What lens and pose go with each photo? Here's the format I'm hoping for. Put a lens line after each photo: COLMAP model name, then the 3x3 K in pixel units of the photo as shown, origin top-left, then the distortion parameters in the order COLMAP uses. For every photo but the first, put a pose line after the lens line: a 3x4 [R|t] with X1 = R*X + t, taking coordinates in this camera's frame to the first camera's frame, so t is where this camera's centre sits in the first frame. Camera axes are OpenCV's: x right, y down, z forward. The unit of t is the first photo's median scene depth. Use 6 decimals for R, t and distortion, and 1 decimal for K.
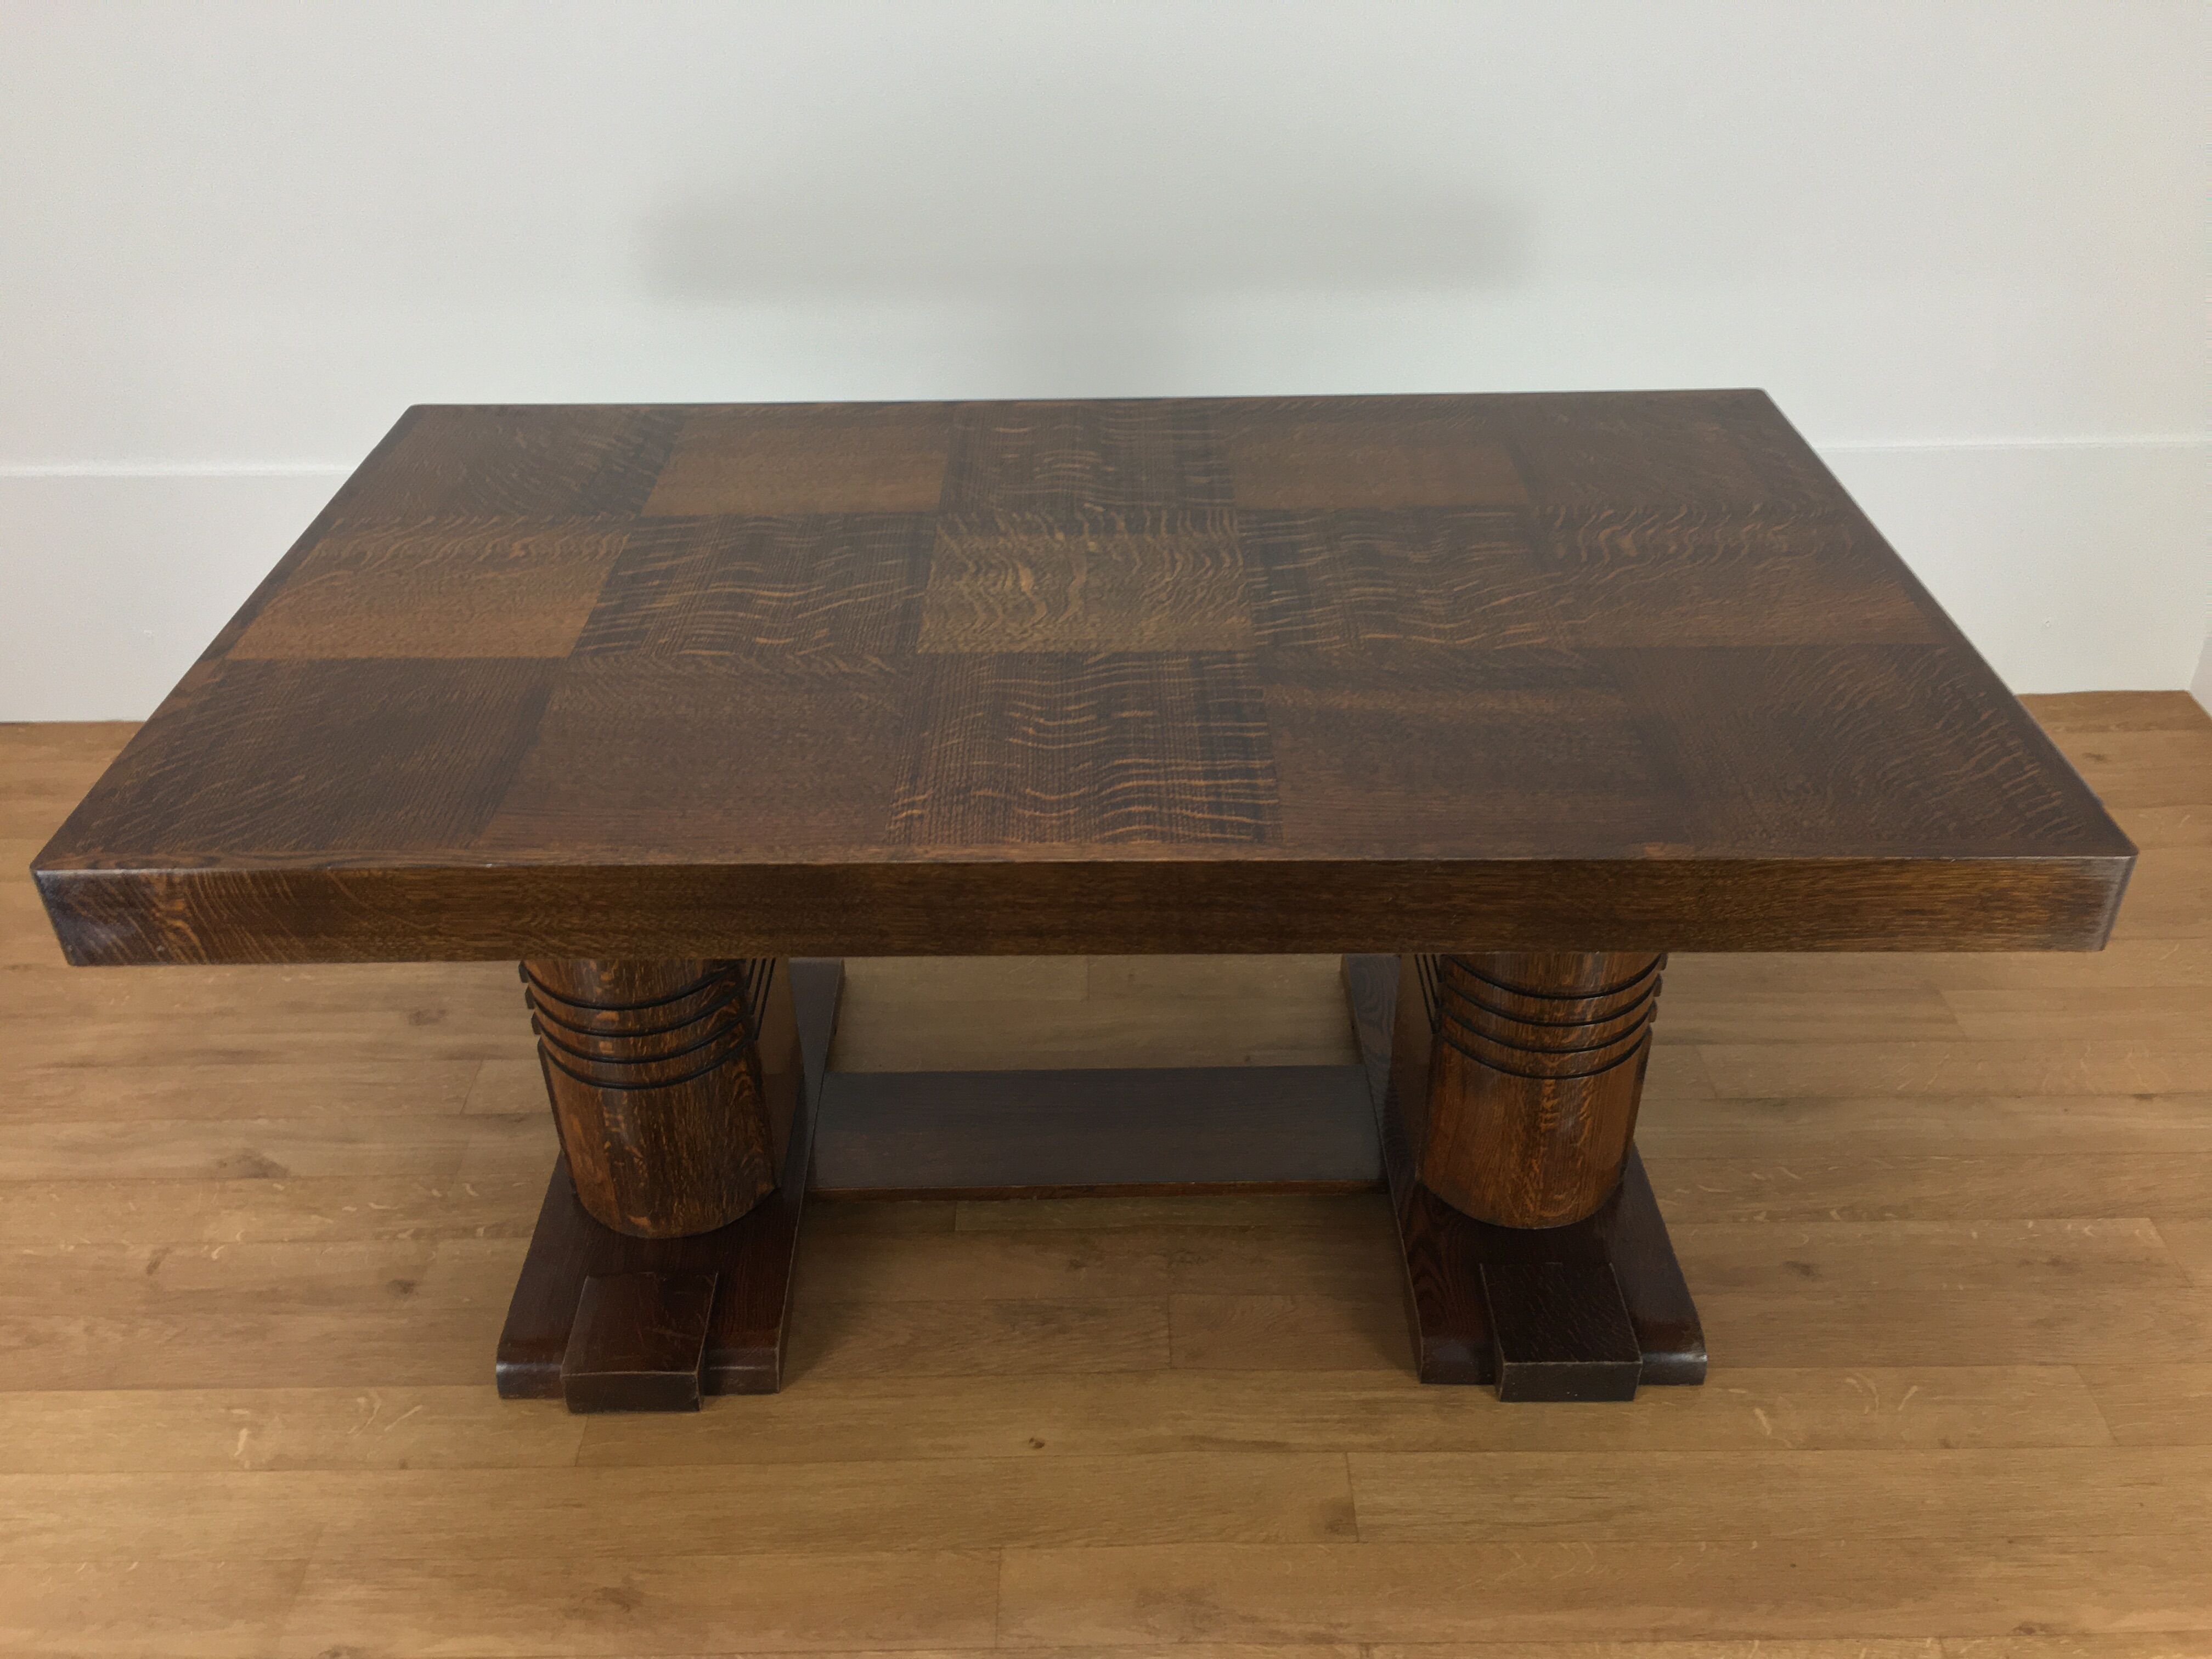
lens RADIAL K [[1891.5, 0, 1104.5], [0, 1891.5, 823.1], [0, 0, 1]] dist [0.079742, -0.128662]
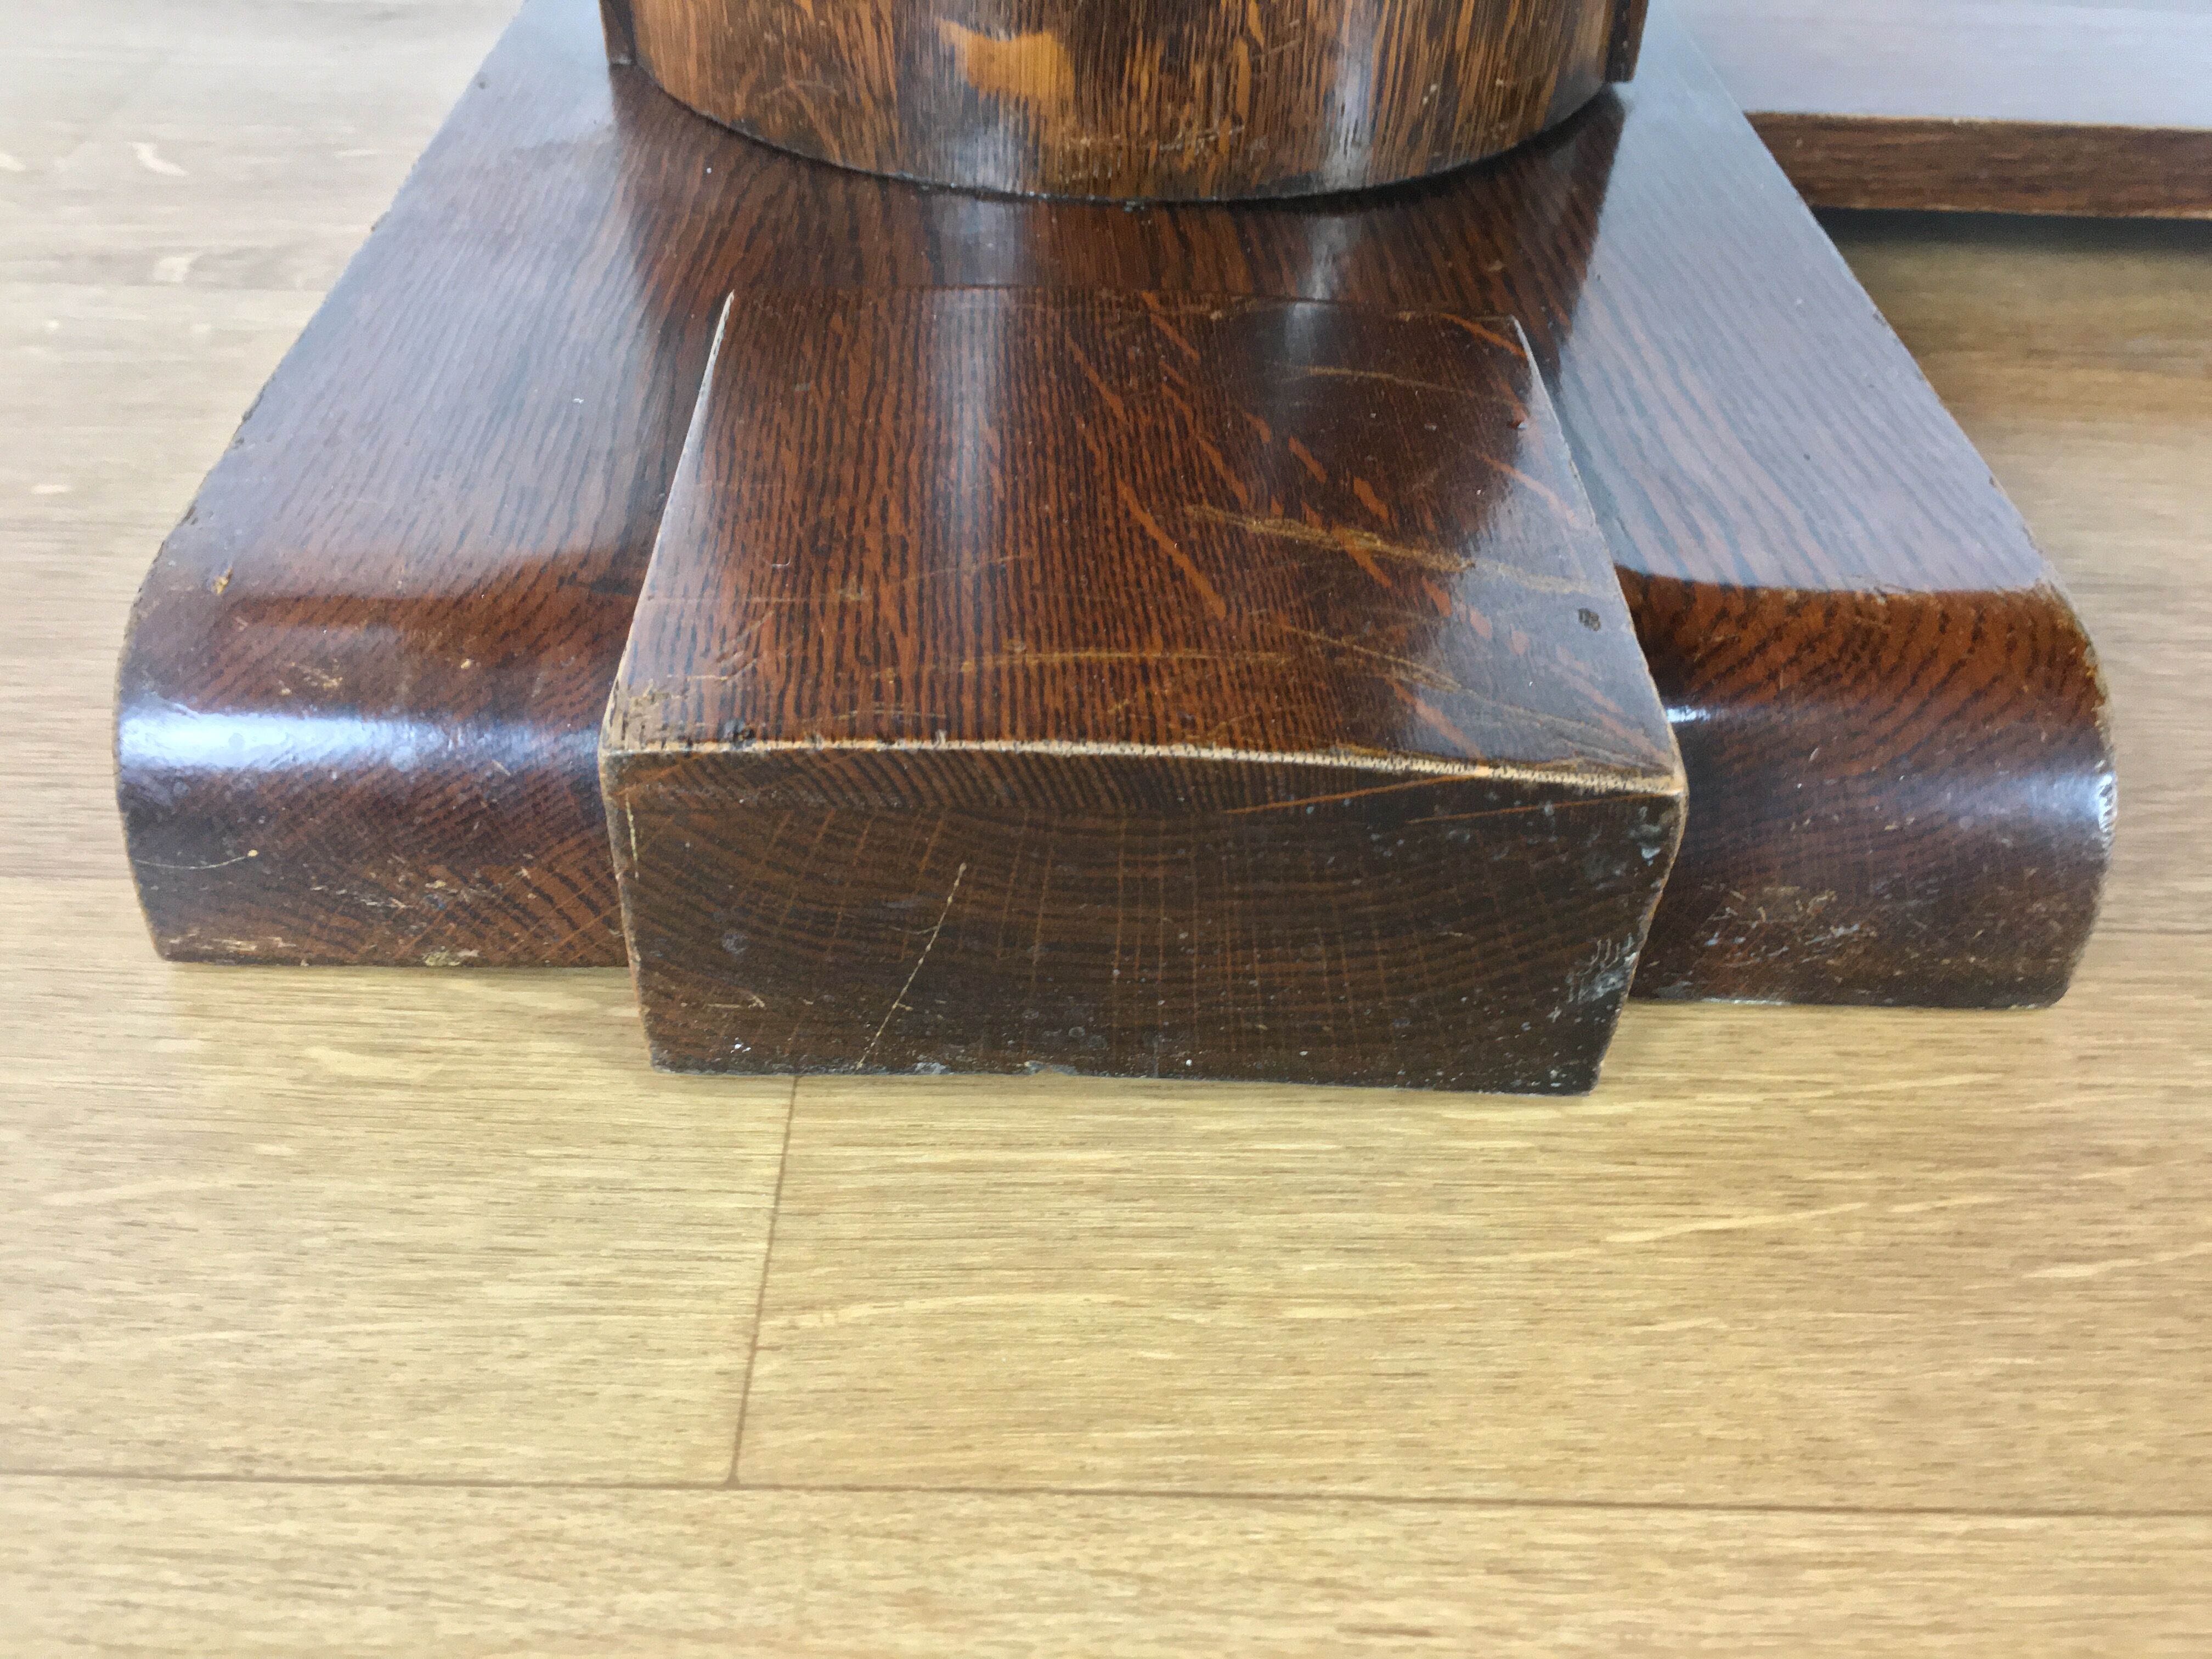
lens RADIAL K [[1891.5, 0, 1103.8], [0, 1891.5, 847.2], [0, 0, 1]] dist [0.079742, -0.128662]
pose [[0.999079, 0.035956, 0.023419, -0.253533], [-0.038568, 0.991682, 0.122799, 0.276878], [-0.018809, -0.123589, 0.992155, 0.871573]]
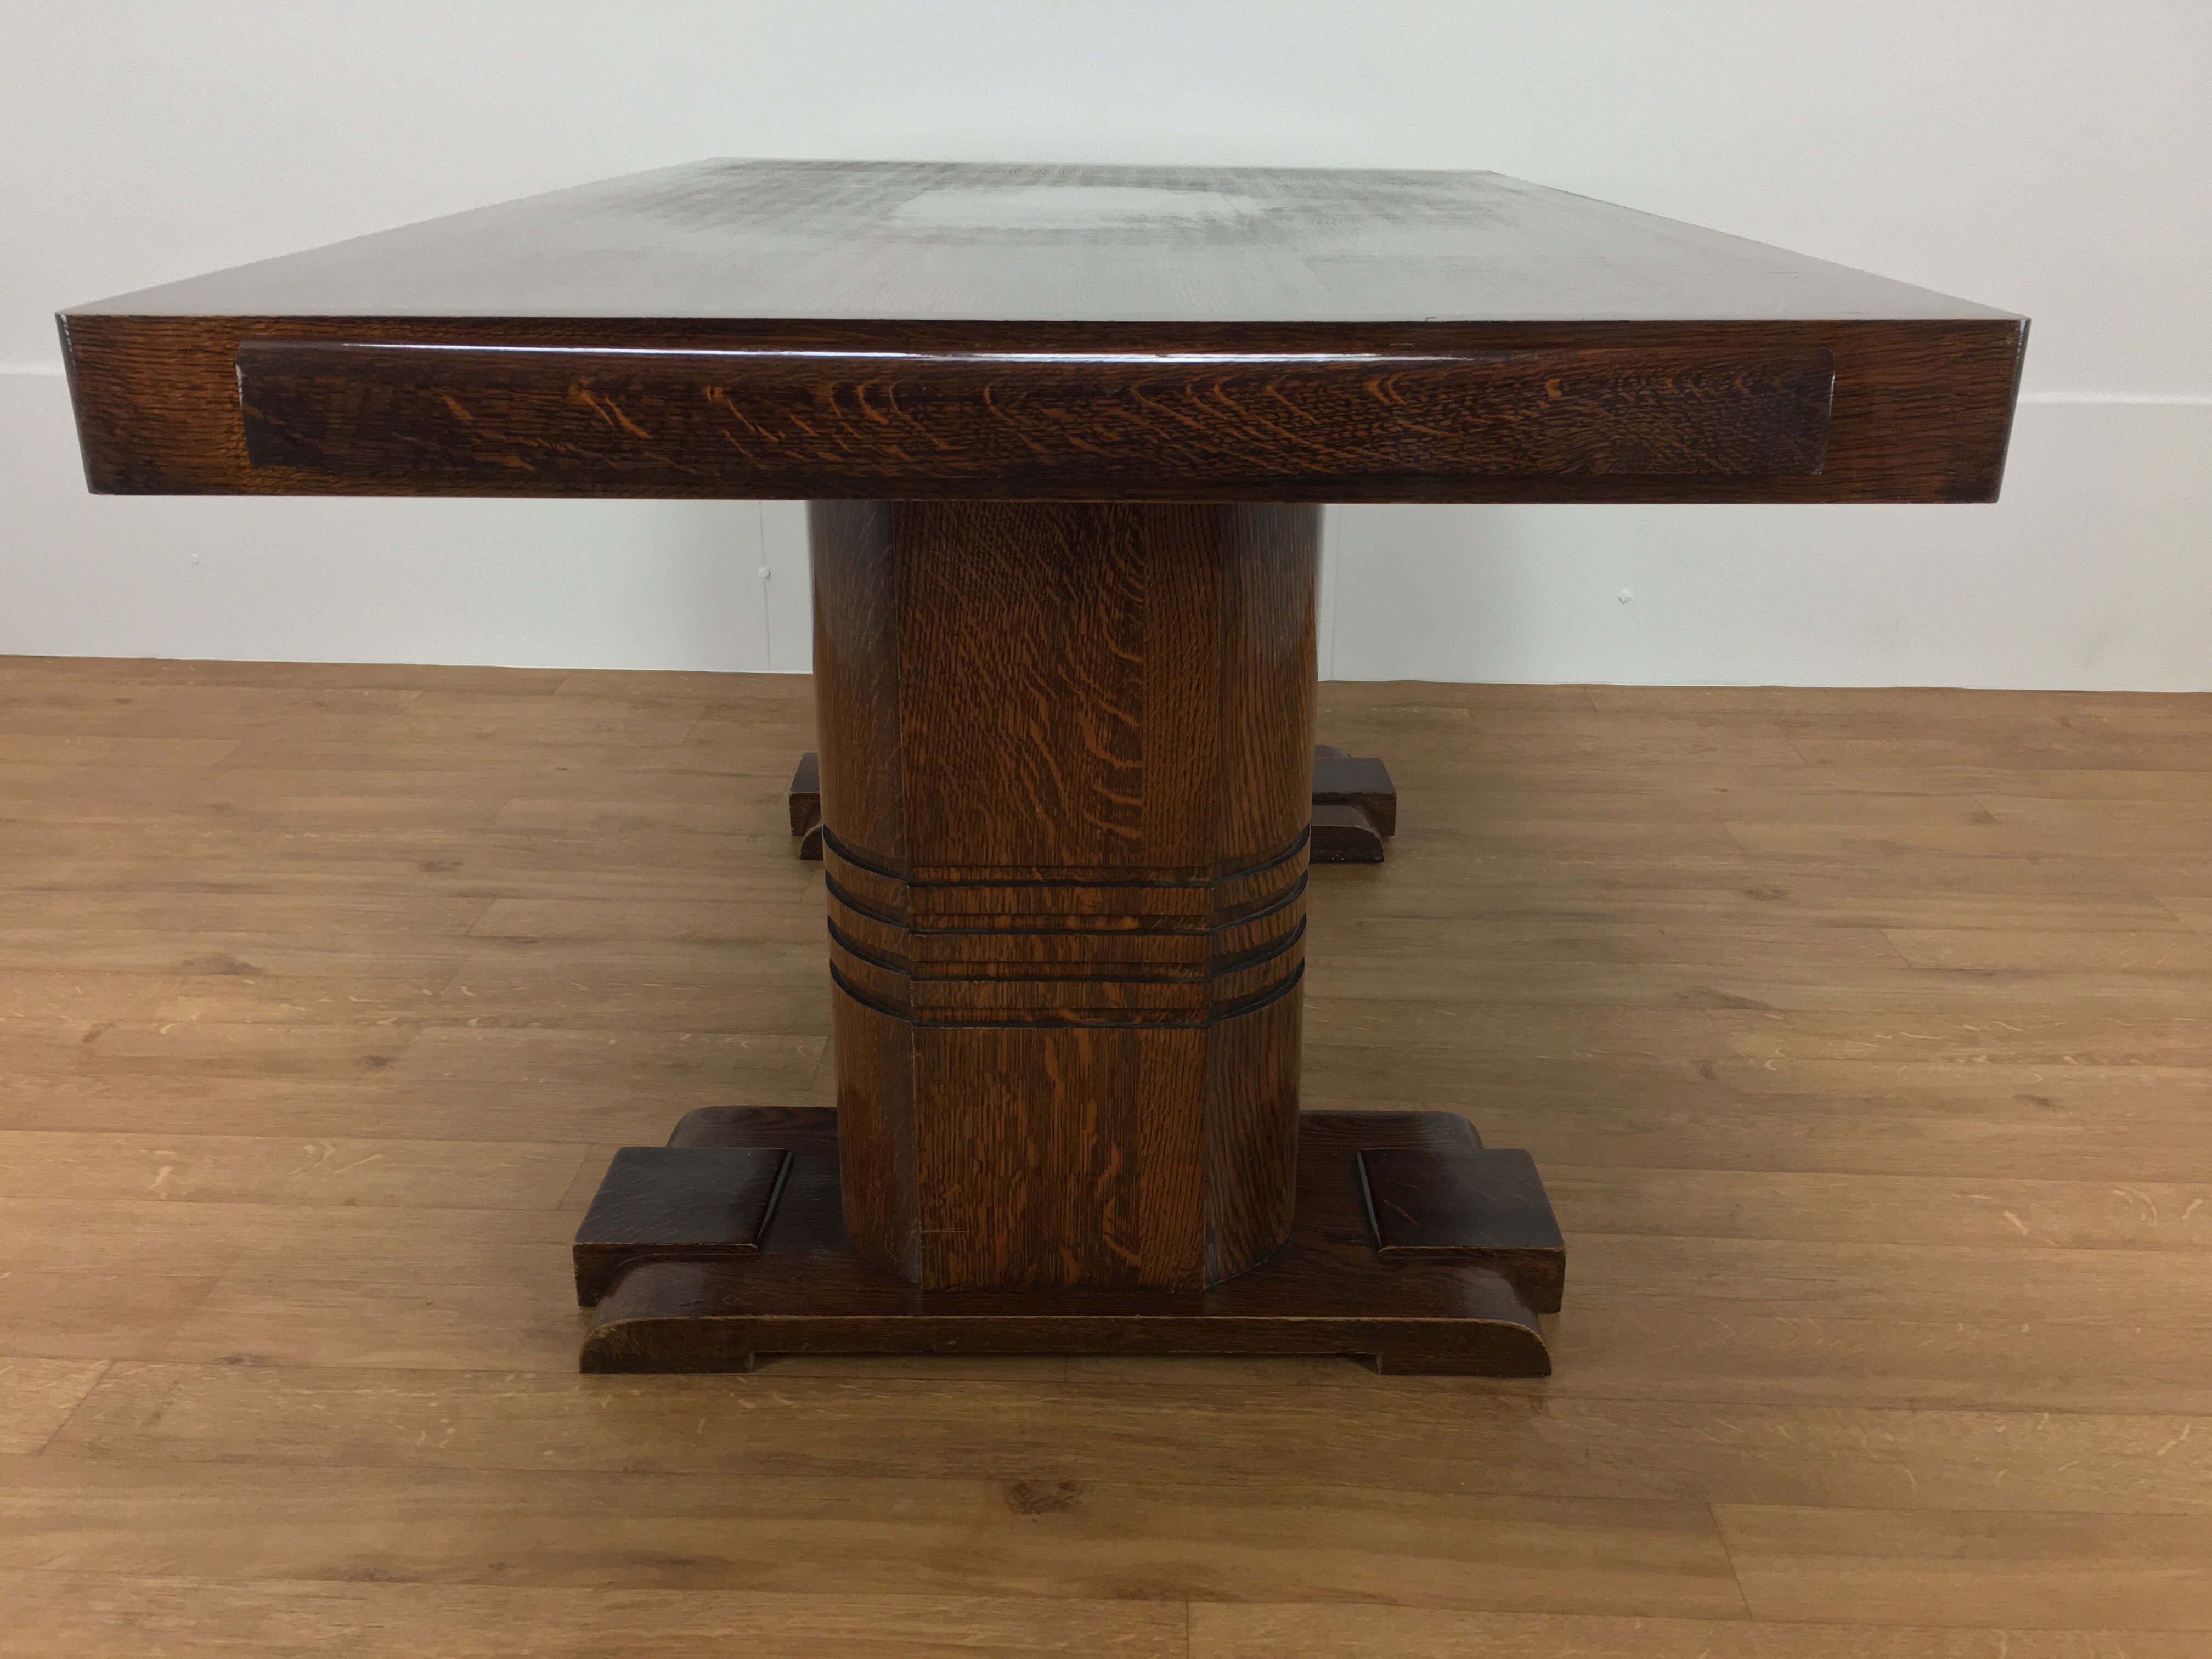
lens RADIAL K [[1891.5, 0, 1106.8], [0, 1891.5, 826.4], [0, 0, 1]] dist [0.079742, -0.128662]
pose [[0.999063, 0.032535, -0.028556, -0.022109], [-0.037811, 0.977036, -0.209693, 0.332228], [0.021078, 0.210576, 0.977350, 0.164791]]
